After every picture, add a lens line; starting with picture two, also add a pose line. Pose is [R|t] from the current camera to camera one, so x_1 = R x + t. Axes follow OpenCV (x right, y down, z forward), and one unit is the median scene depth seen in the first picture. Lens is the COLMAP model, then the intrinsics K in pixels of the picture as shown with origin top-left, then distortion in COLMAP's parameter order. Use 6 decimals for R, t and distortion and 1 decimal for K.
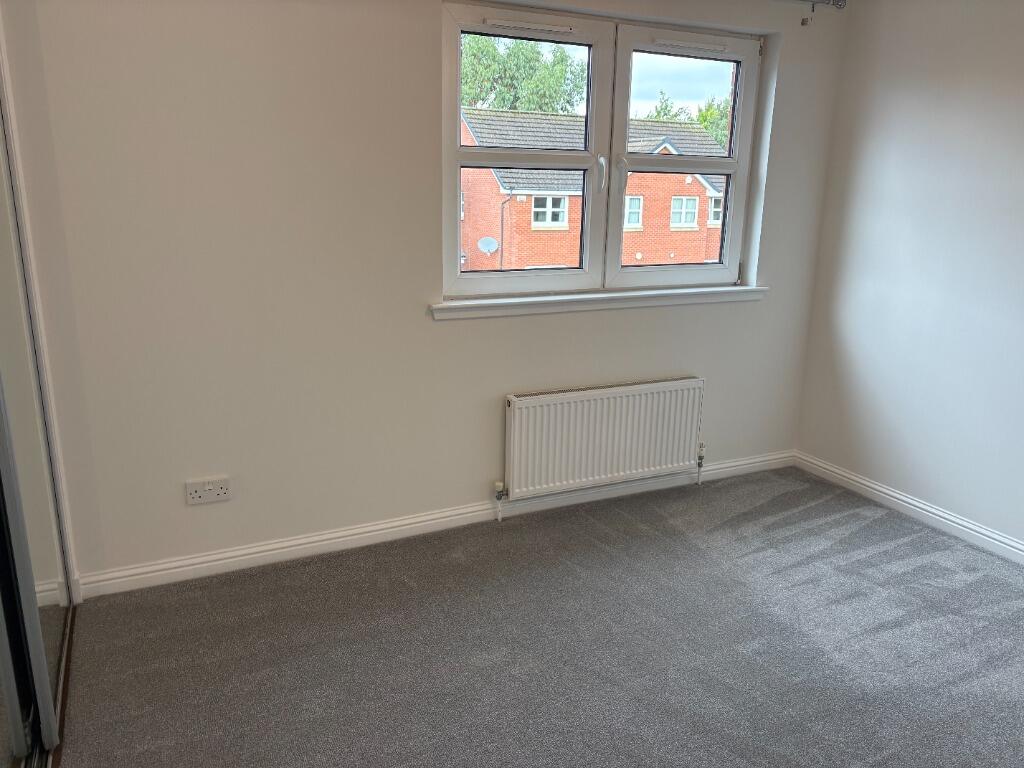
lens RADIAL K [[780.3, 0, 512.0], [0, 780.3, 384.0], [0, 0, 1]] dist [0.008048, -0.003675]
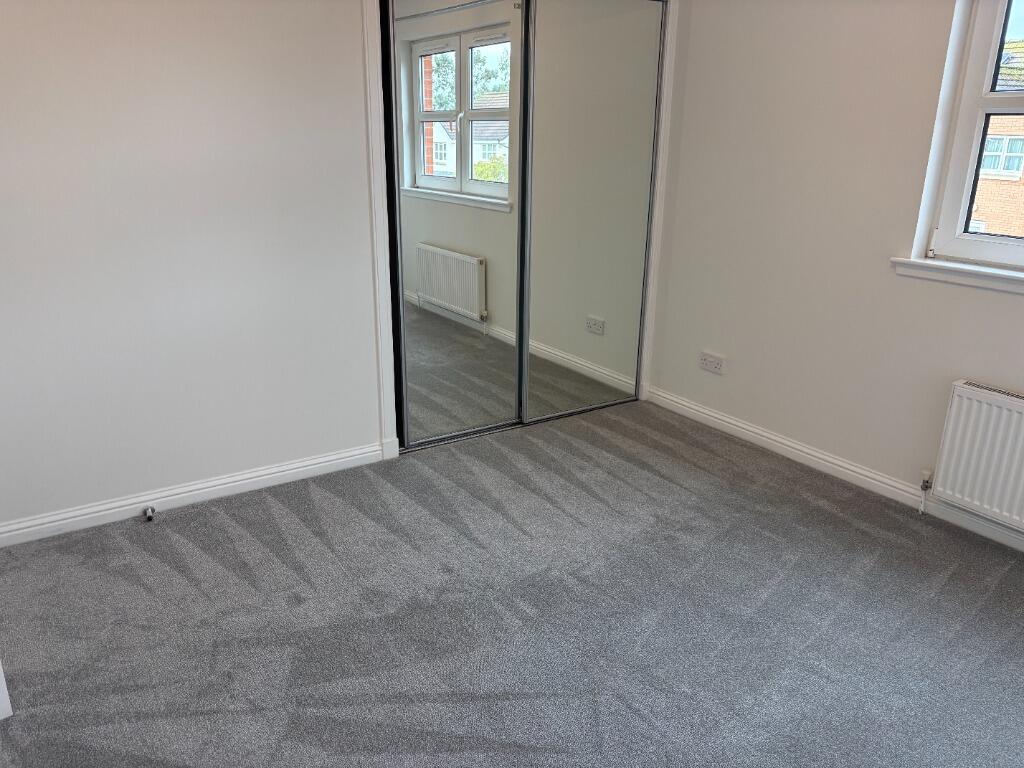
lens RADIAL K [[780.3, 0, 512.0], [0, 780.3, 384.0], [0, 0, 1]] dist [0.008048, -0.003675]
pose [[0.123196, 0.292474, -0.948305, 1.827594], [-0.247917, 0.934355, 0.255965, -0.191332], [0.960916, 0.203567, 0.187618, 0.857857]]
